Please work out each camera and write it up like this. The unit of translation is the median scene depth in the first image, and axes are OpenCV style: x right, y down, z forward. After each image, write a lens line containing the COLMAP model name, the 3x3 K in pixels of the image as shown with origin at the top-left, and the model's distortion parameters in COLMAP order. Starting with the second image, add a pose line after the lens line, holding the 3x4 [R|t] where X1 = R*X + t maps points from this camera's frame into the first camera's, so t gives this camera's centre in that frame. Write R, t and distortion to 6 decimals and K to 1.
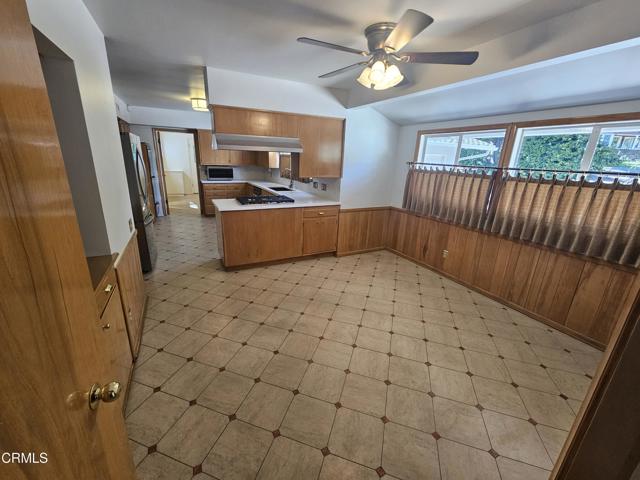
lens RADIAL K [[261.9, 0, 318.0], [0, 261.9, 237.7], [0, 0, 1]] dist [0.000022, -0.000059]
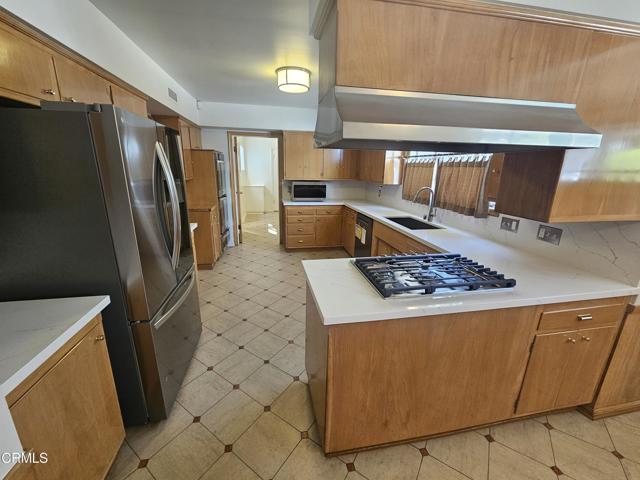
lens RADIAL K [[261.9, 0, 319.6], [0, 261.9, 239.6], [0, 0, 1]] dist [0.000022, -0.000059]
pose [[0.962322, 0.057564, -0.265751, -0.151997], [-0.066592, 0.997465, -0.025079, -0.102195], [0.263633, 0.041831, 0.963716, 0.337561]]
